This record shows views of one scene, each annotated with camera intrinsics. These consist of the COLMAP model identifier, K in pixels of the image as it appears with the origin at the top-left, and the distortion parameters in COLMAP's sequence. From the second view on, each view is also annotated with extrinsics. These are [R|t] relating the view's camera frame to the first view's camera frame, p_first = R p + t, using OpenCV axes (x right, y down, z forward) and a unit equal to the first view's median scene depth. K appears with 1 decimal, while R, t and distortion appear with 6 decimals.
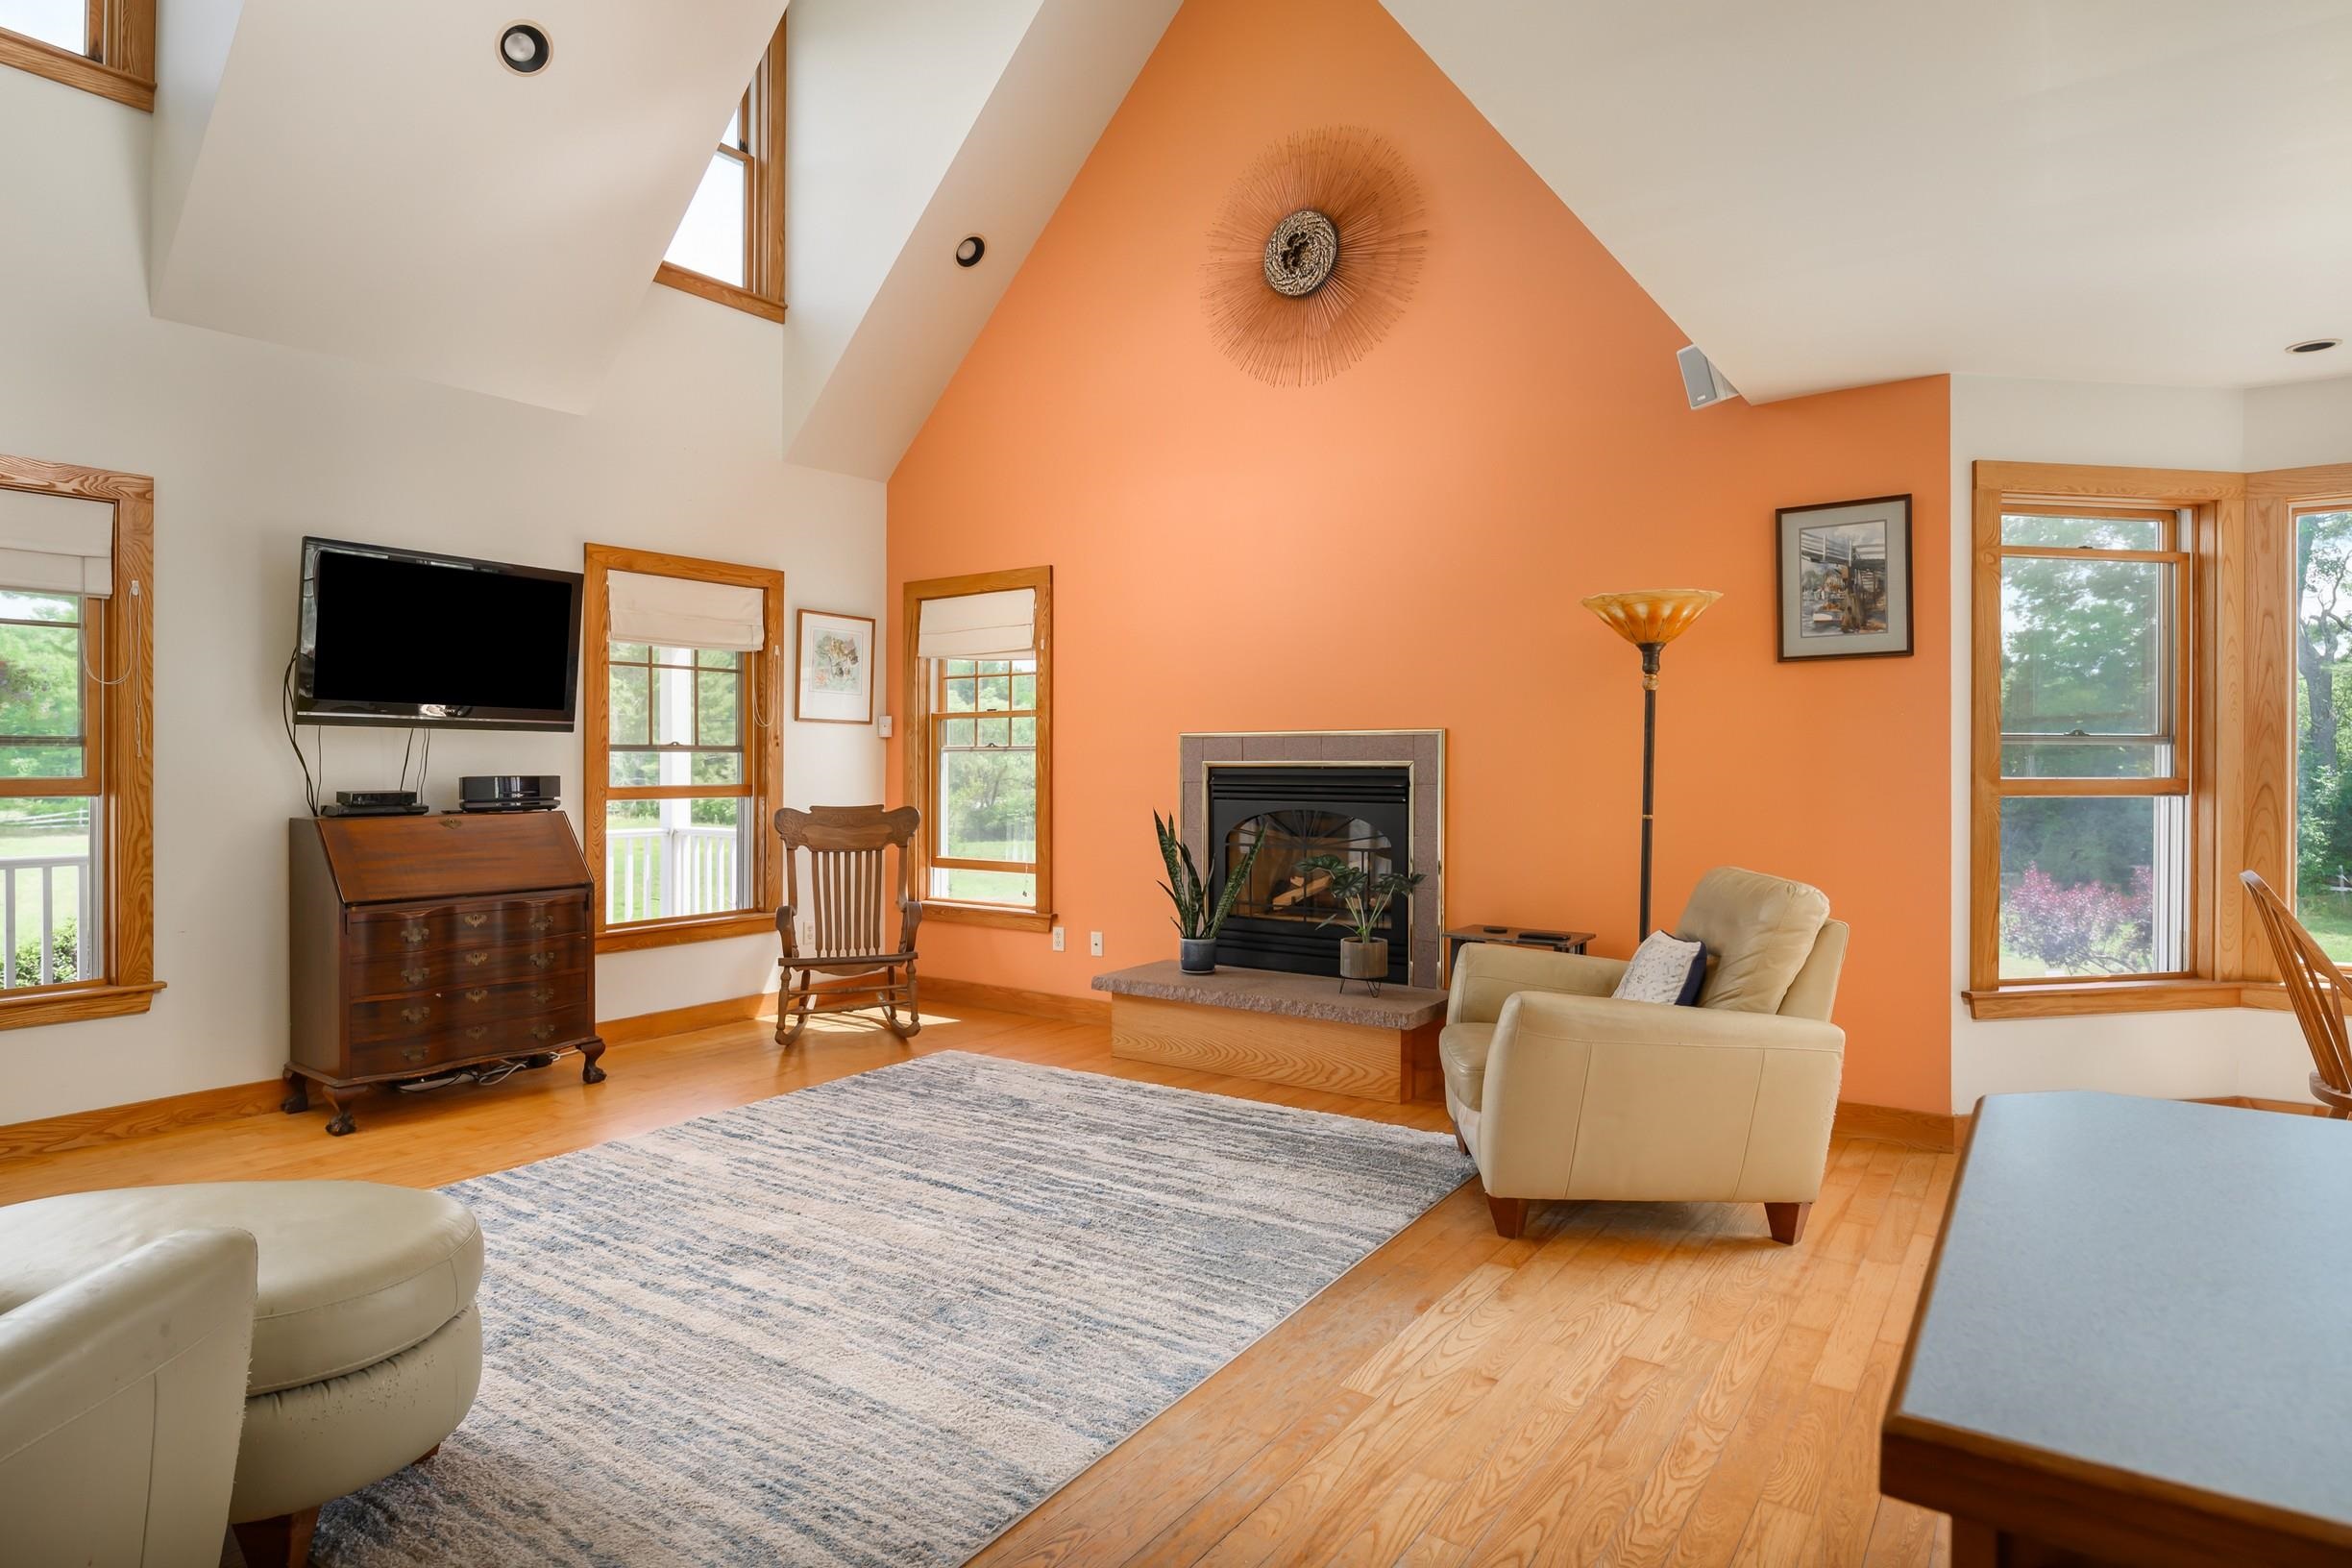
lens RADIAL K [[1278.3, 0, 1171.8], [0, 1278.3, 752.1], [0, 0, 1]] dist [-0.003934, -0.000350]
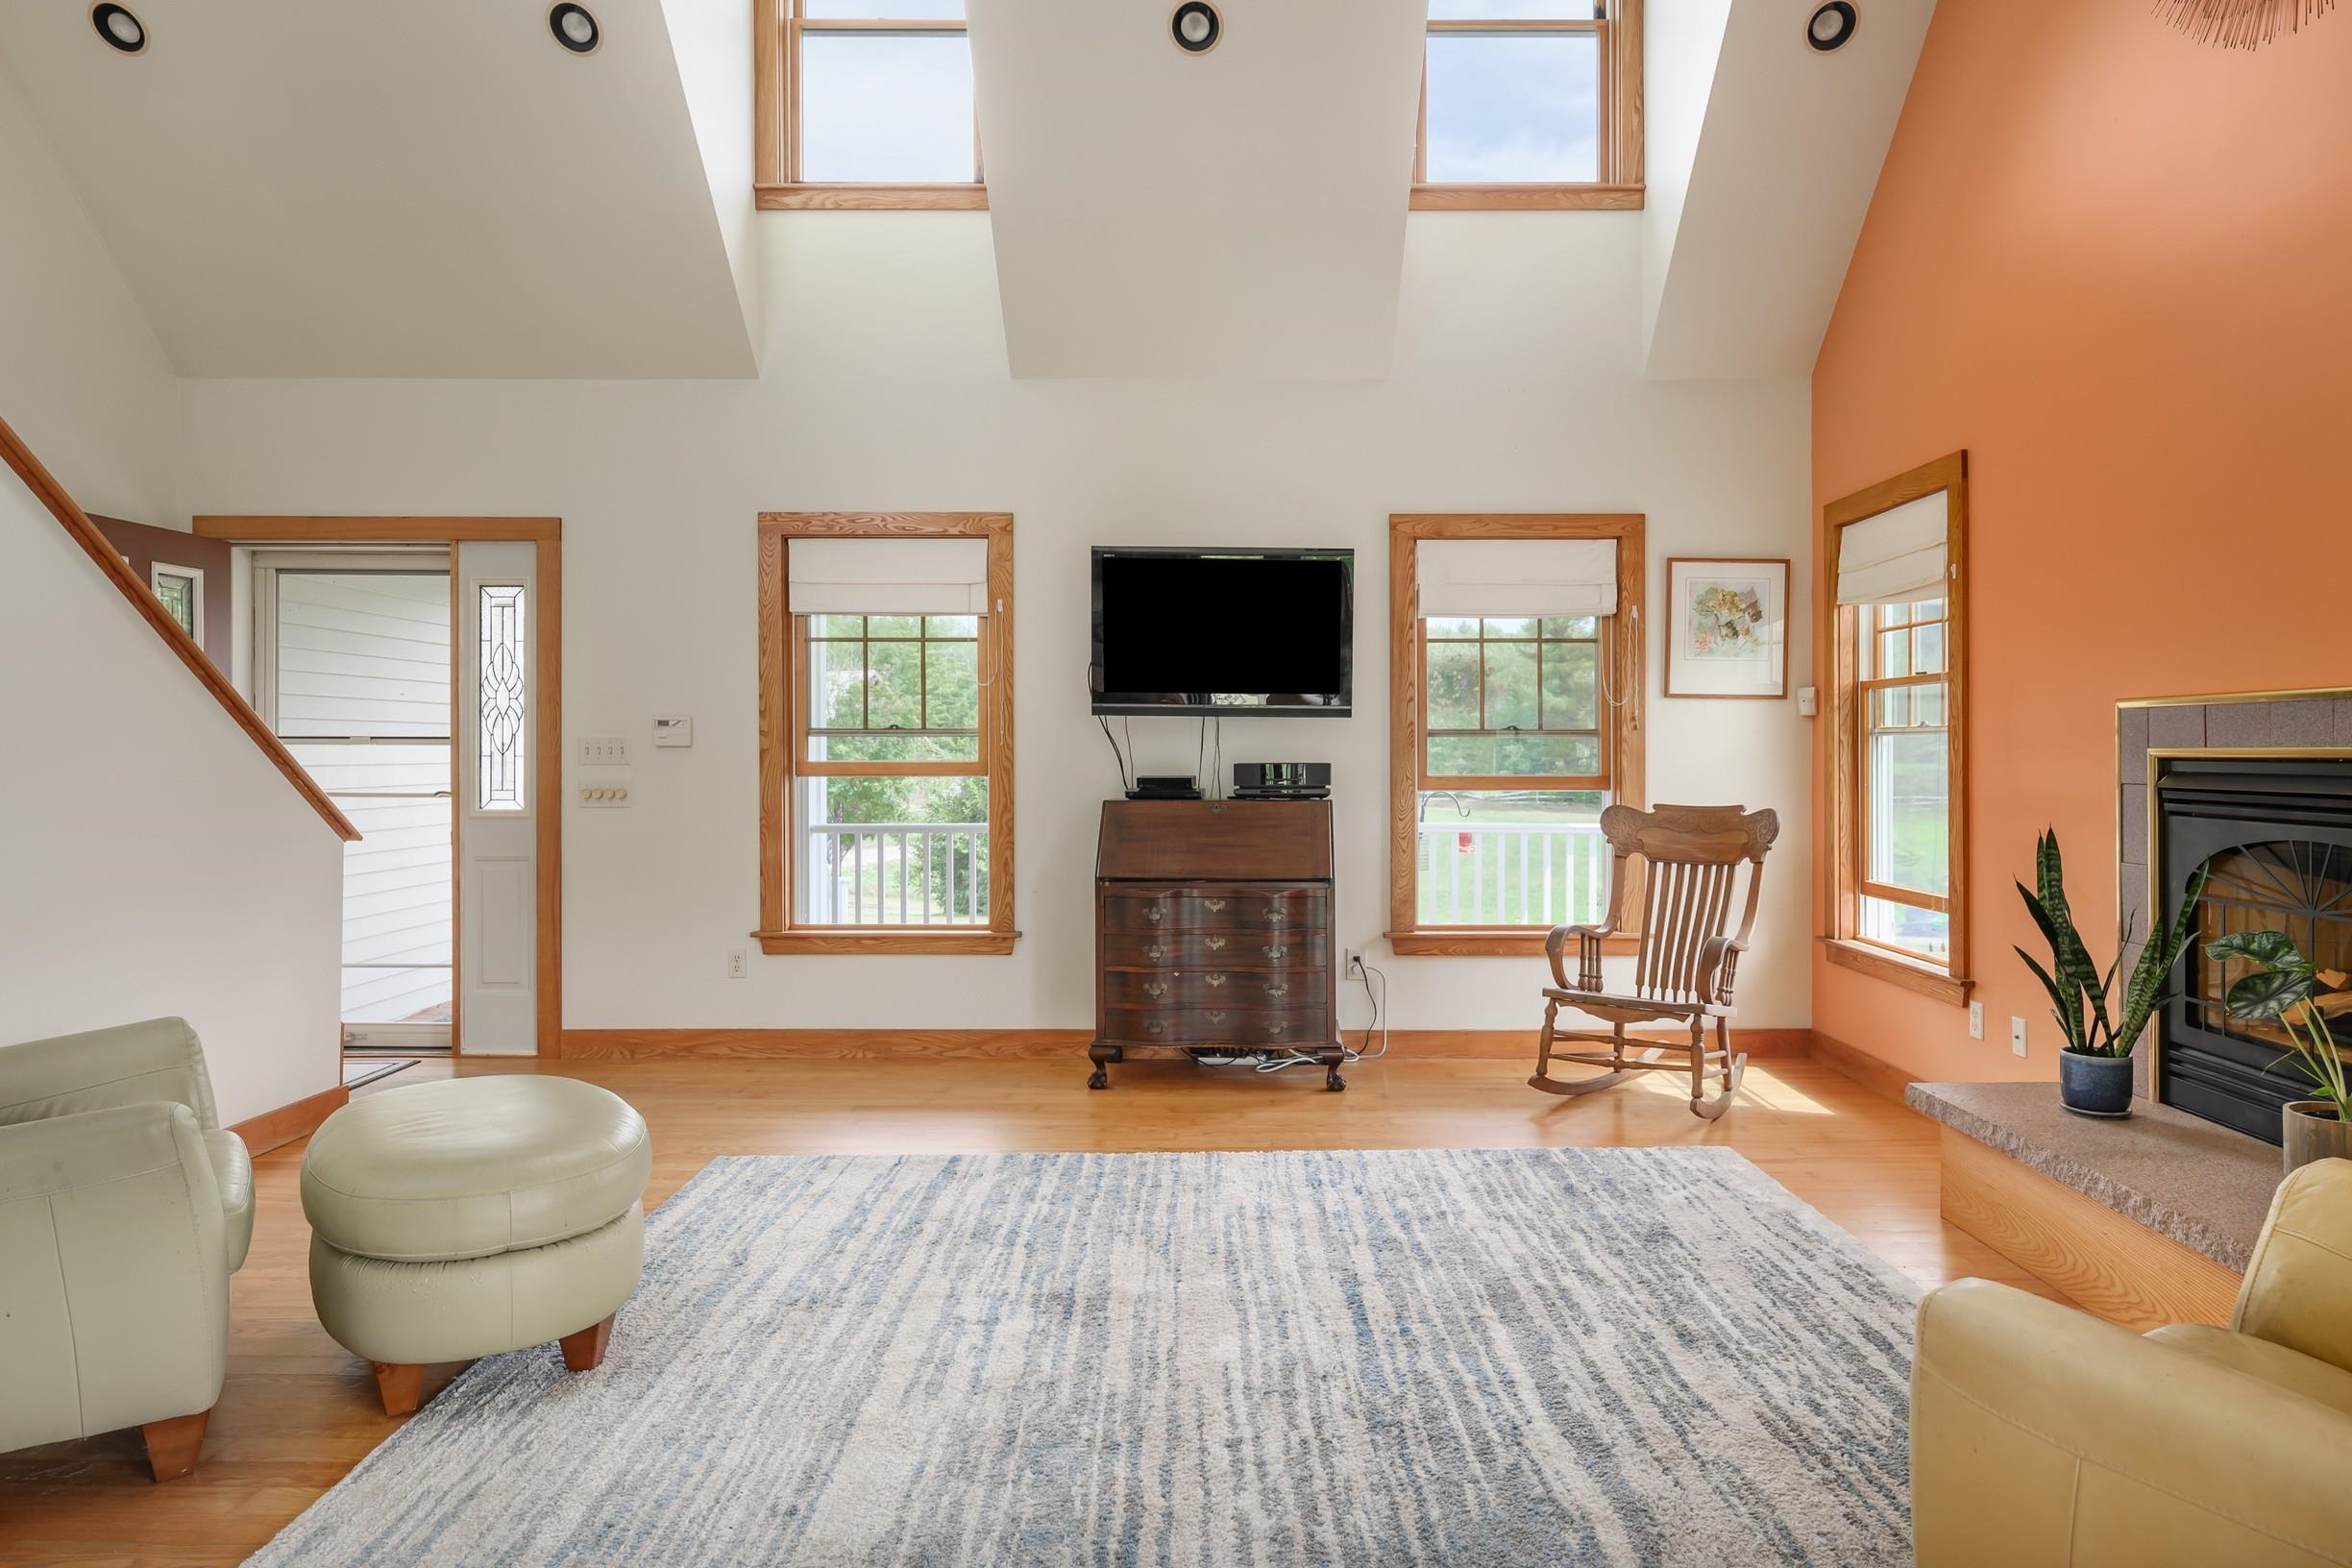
lens RADIAL K [[1397.2, 0, 1220.4], [0, 1397.2, 740.3], [0, 0, 1]] dist [-0.002704, -0.000261]
pose [[0.579268, -0.004273, -0.815126, 0.369202], [0.006448, 0.999979, -0.000660, 0.001657], [0.815112, -0.004874, 0.579283, 0.371363]]
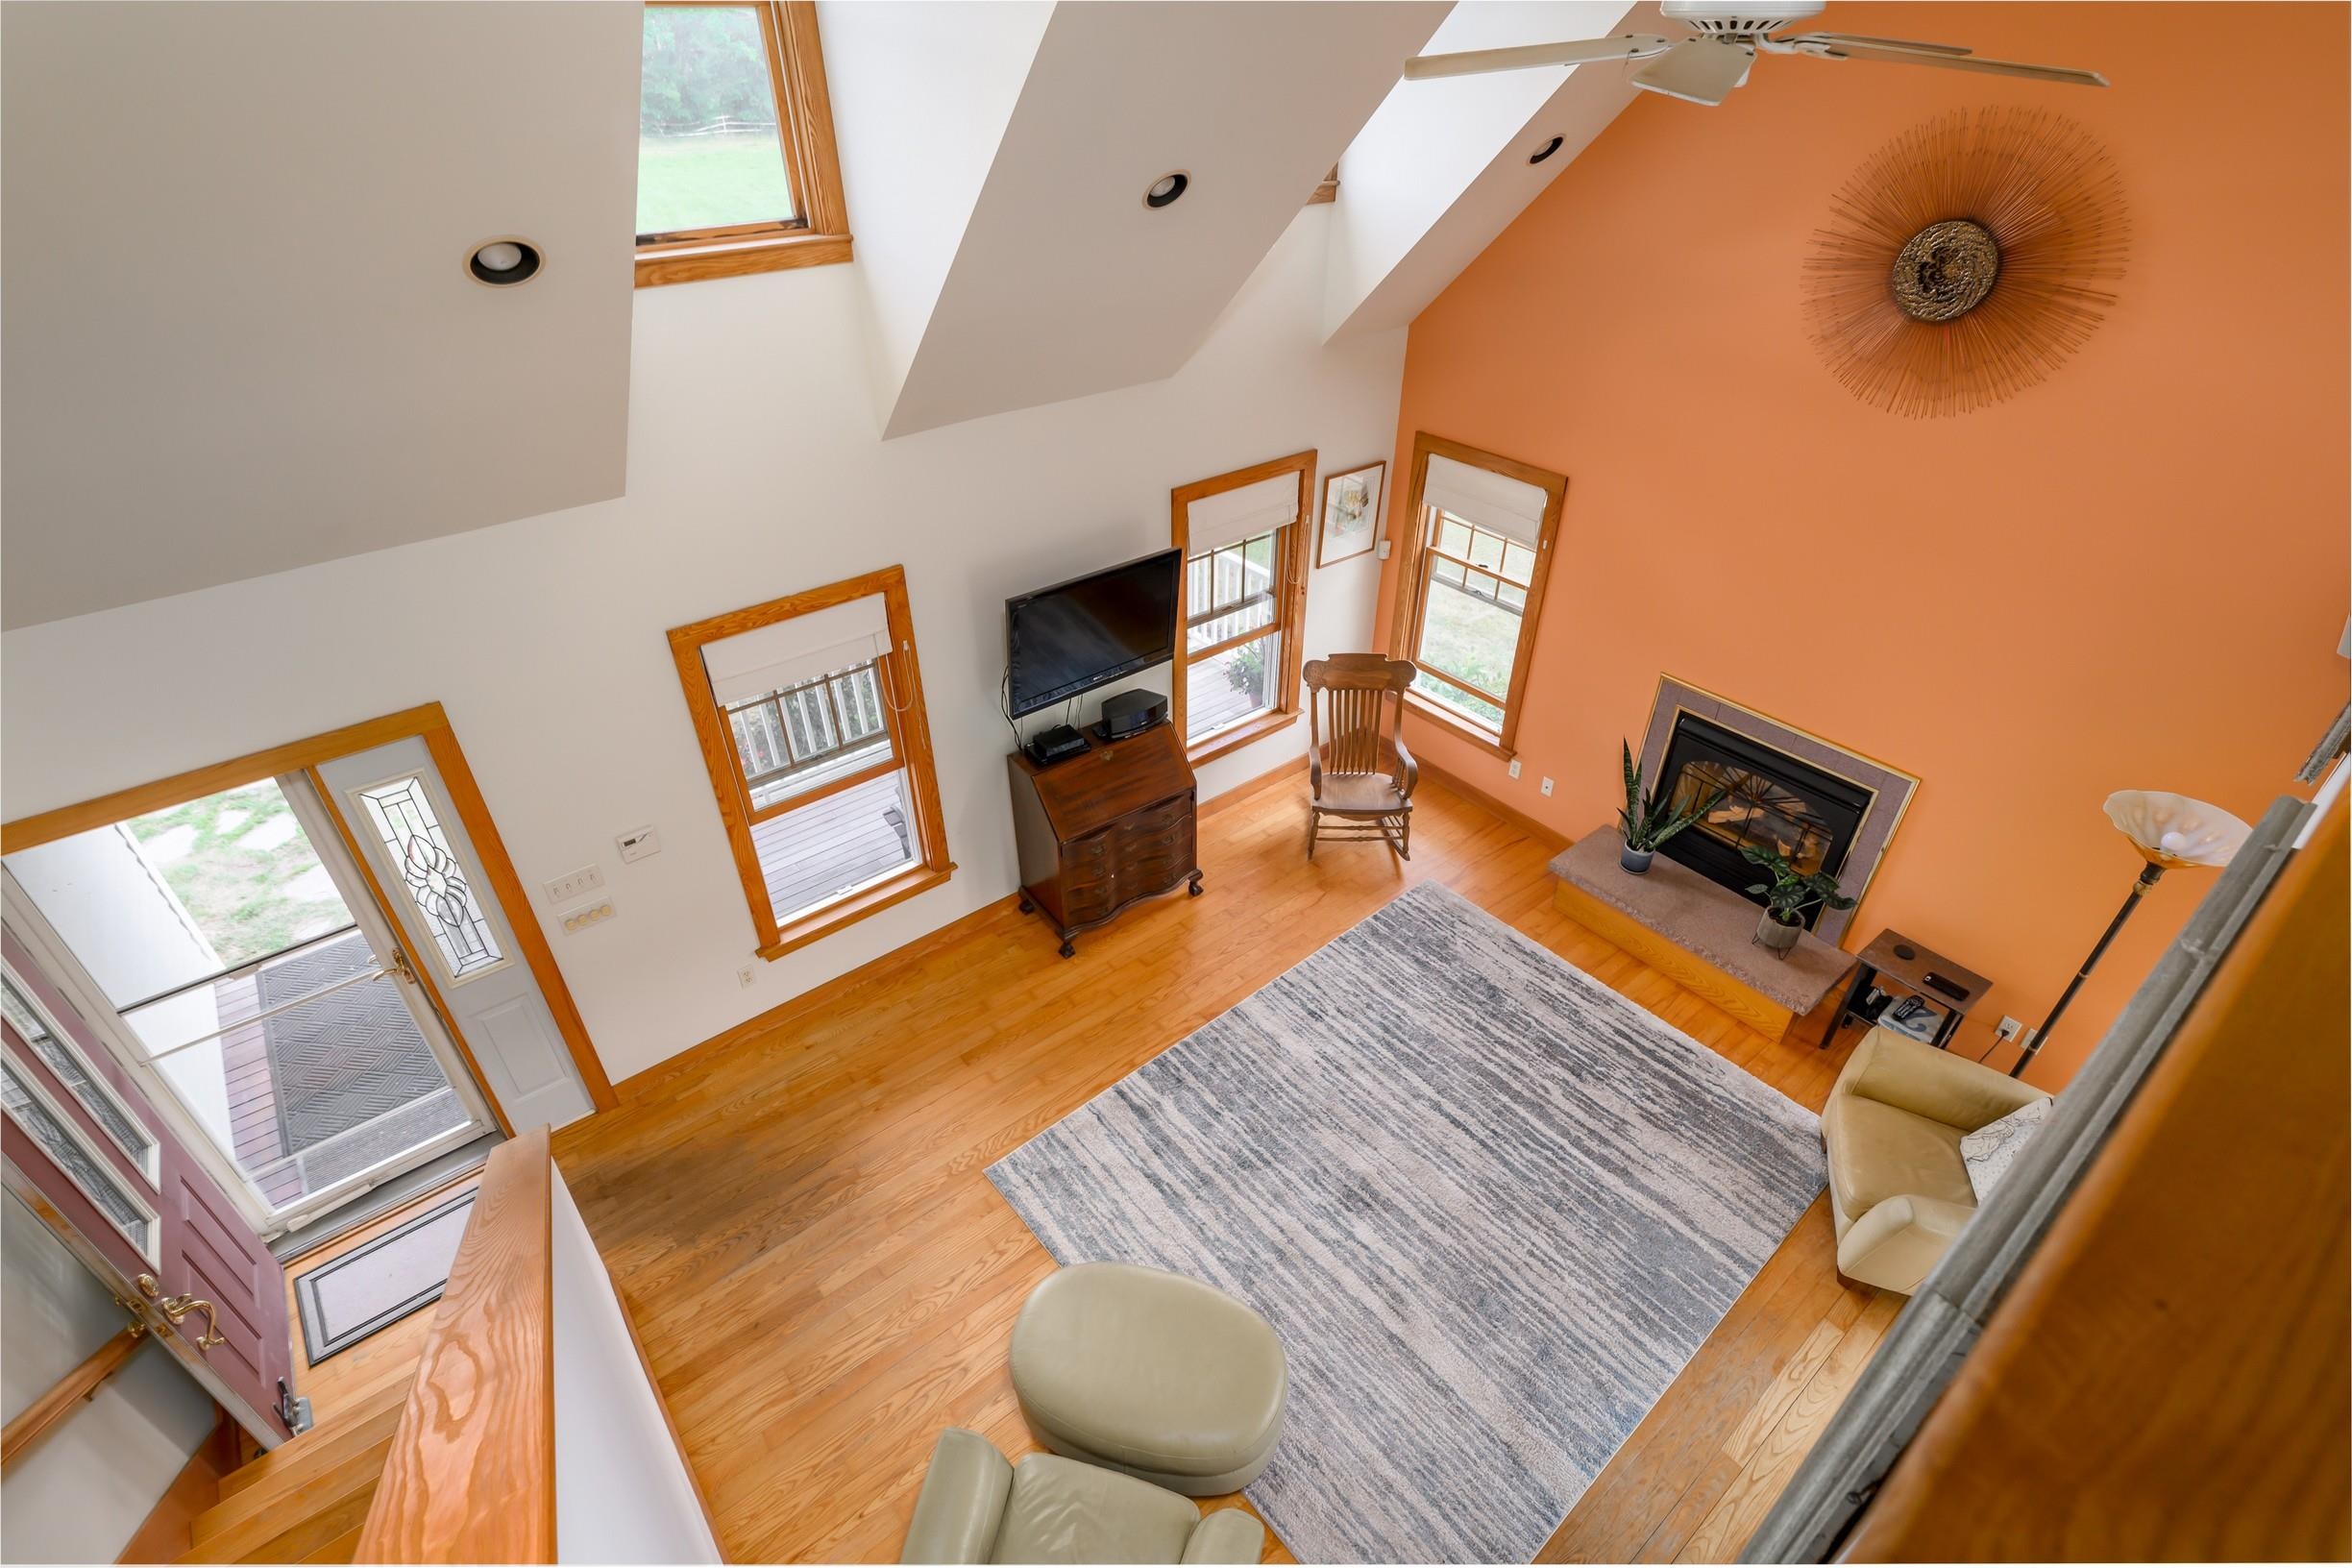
lens RADIAL K [[1111.3, 0, 1176.0], [0, 1111.3, 784.0], [0, 0, 1]] dist [0.000942, 0.000865]
pose [[0.962297, 0.153804, -0.224340, -0.222185], [0.003298, 0.818121, 0.575036, -0.651044], [0.271981, -0.554096, 0.786768, 0.046386]]
